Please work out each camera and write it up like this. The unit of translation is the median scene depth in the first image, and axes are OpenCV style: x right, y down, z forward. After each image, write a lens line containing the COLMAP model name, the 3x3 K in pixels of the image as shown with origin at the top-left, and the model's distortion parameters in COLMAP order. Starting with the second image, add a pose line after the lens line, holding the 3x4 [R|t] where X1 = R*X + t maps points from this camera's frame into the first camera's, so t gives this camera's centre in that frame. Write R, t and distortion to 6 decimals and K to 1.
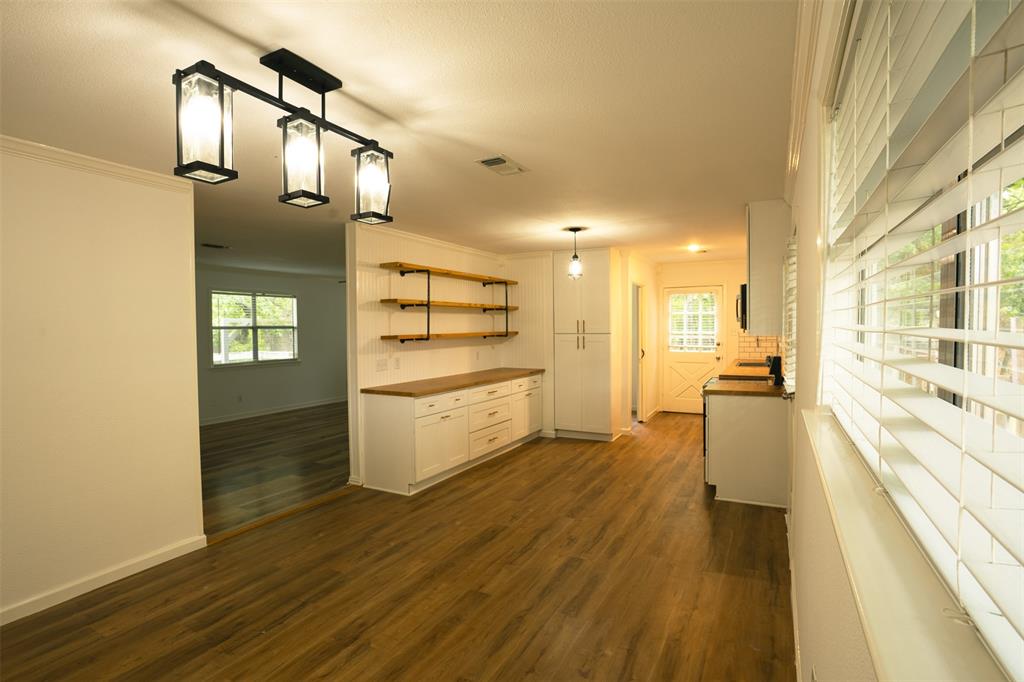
lens RADIAL K [[497.9, 0, 503.7], [0, 497.9, 341.0], [0, 0, 1]] dist [-0.018396, 0.004004]
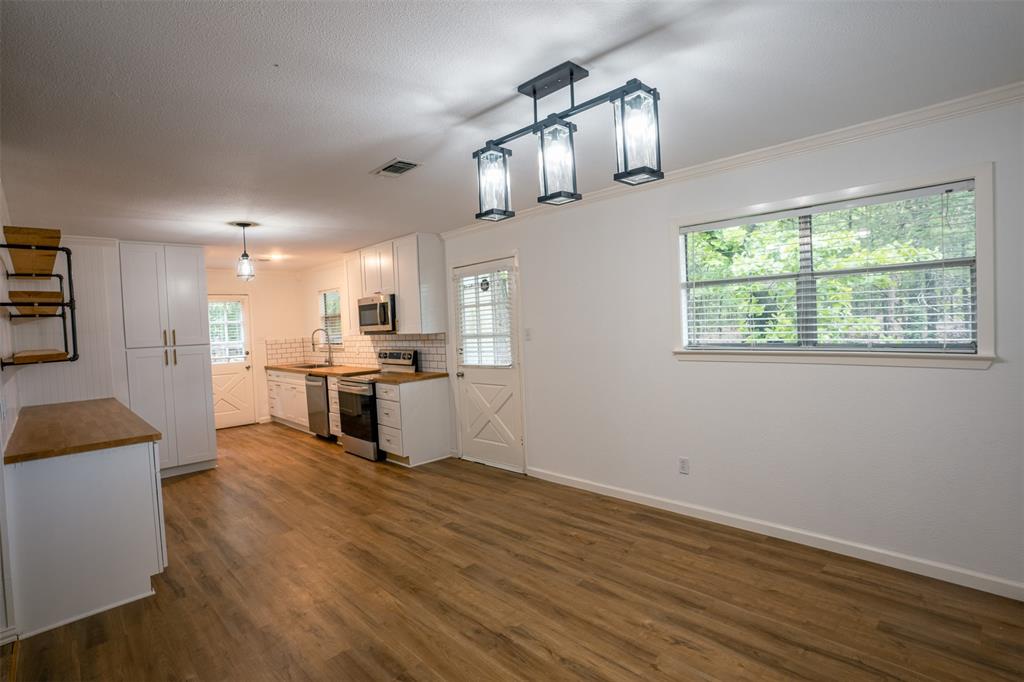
lens RADIAL K [[497.9, 0, 501.1], [0, 497.9, 344.9], [0, 0, 1]] dist [-0.018396, 0.004004]
pose [[0.313969, -0.036865, 0.948717, -0.880536], [0.060379, 0.997998, 0.018798, 0.001964], [-0.947511, 0.051381, 0.315566, 0.472165]]
